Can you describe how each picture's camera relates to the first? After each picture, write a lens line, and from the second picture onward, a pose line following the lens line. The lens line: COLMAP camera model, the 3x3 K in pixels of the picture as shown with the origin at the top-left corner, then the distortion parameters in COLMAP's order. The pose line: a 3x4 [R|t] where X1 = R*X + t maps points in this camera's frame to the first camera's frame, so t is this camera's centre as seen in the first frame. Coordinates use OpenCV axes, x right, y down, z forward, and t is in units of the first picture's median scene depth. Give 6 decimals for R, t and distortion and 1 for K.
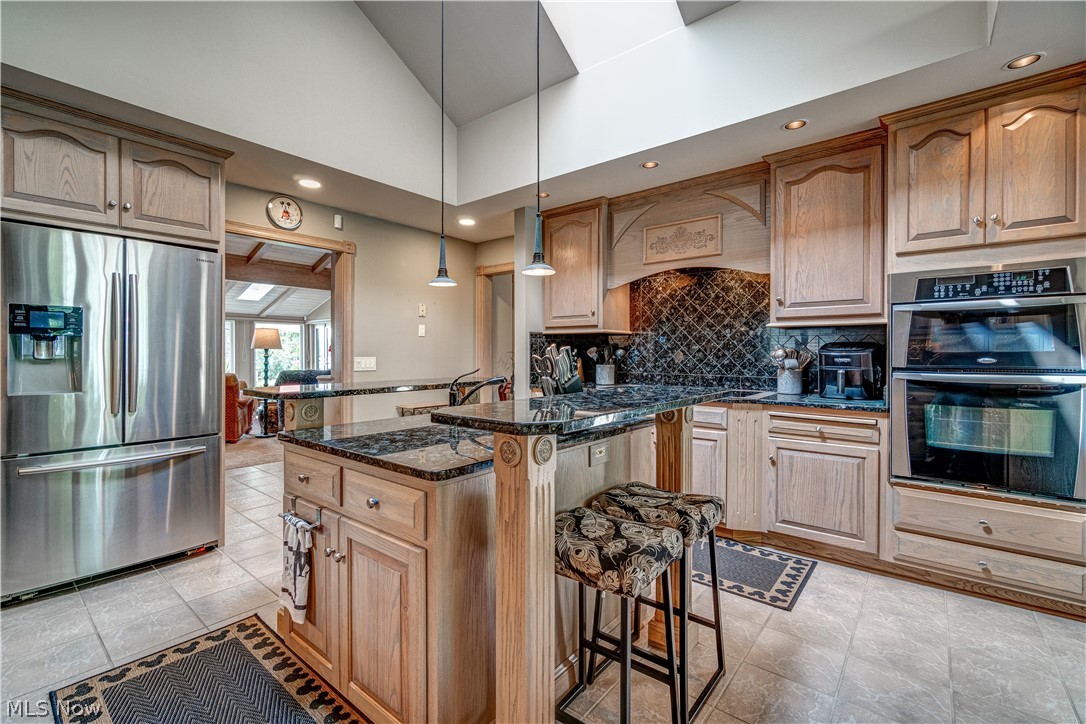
lens RADIAL K [[473.3, 0, 548.6], [0, 473.3, 355.4], [0, 0, 1]] dist [-0.004708, -0.001093]
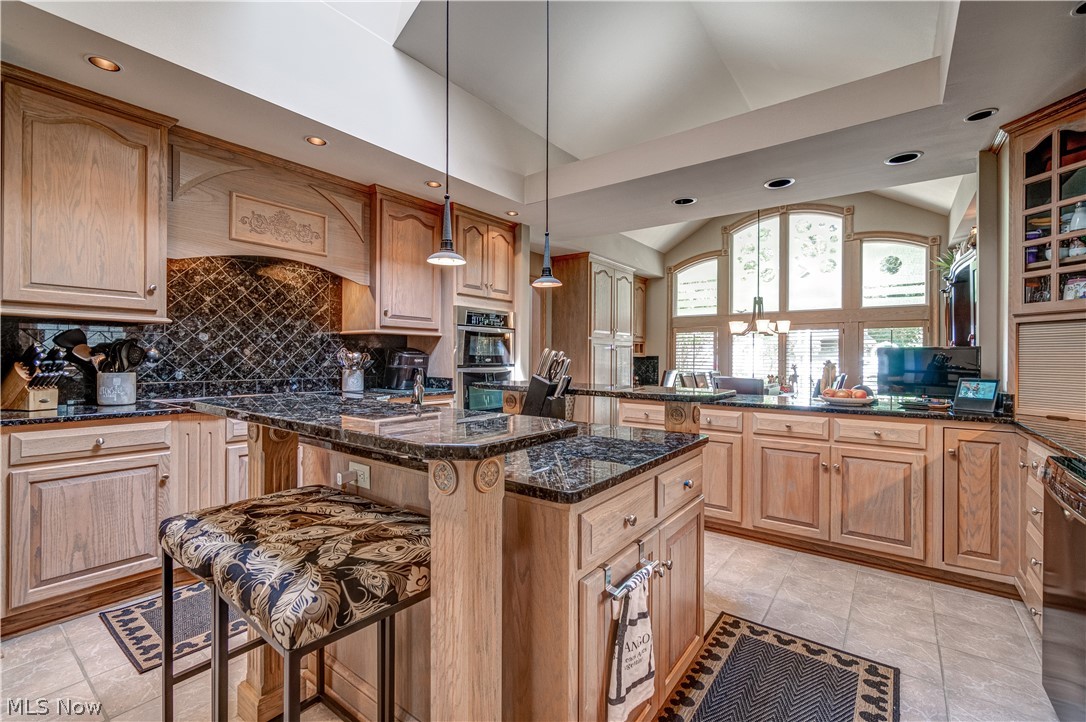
lens RADIAL K [[473.3, 0, 544.1], [0, 473.3, 360.1], [0, 0, 1]] dist [-0.004708, -0.001093]
pose [[-0.034691, -0.003489, 0.999392, -0.584432], [0.002021, 0.999992, 0.003561, 0.002874], [-0.999396, 0.002143, -0.034684, 0.518239]]
